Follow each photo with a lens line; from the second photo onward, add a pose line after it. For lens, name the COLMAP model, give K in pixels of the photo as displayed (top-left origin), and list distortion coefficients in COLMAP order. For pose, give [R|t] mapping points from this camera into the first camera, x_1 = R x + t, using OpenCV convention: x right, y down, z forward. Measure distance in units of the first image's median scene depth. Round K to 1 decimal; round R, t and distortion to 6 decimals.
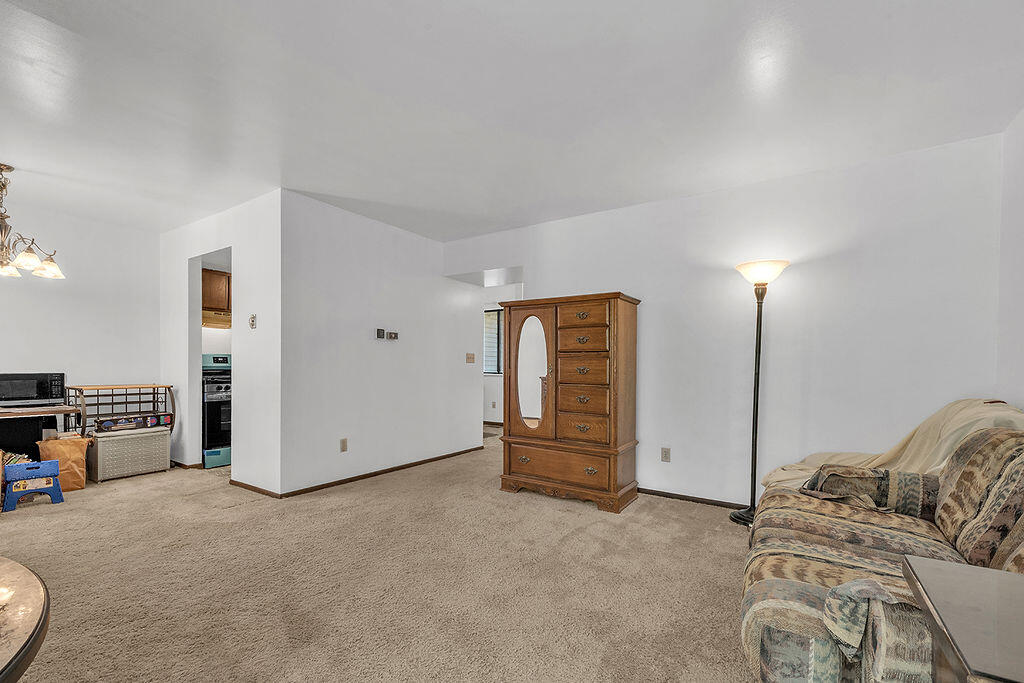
lens RADIAL K [[444.6, 0, 514.0], [0, 444.6, 343.3], [0, 0, 1]] dist [-0.001001, 0.000095]
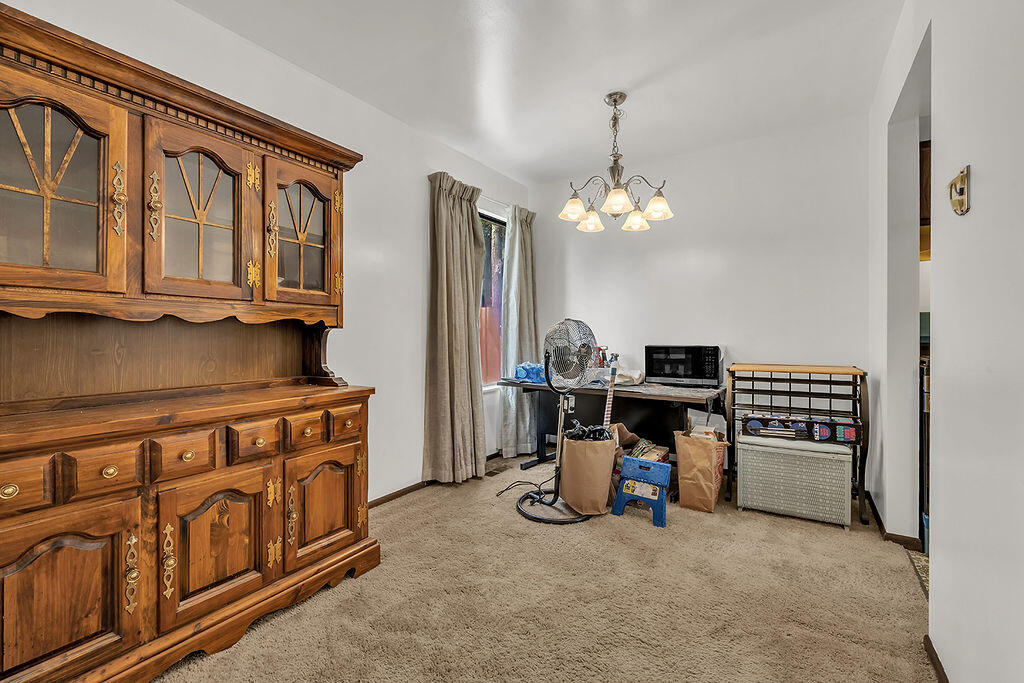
lens RADIAL K [[444.6, 0, 514.5], [0, 444.6, 332.5], [0, 0, 1]] dist [-0.001001, 0.000095]
pose [[0.011785, -0.018042, -0.999768, -0.253943], [0.041961, 0.998965, -0.017533, 0.041759], [0.999050, -0.041745, 0.012530, 0.635611]]
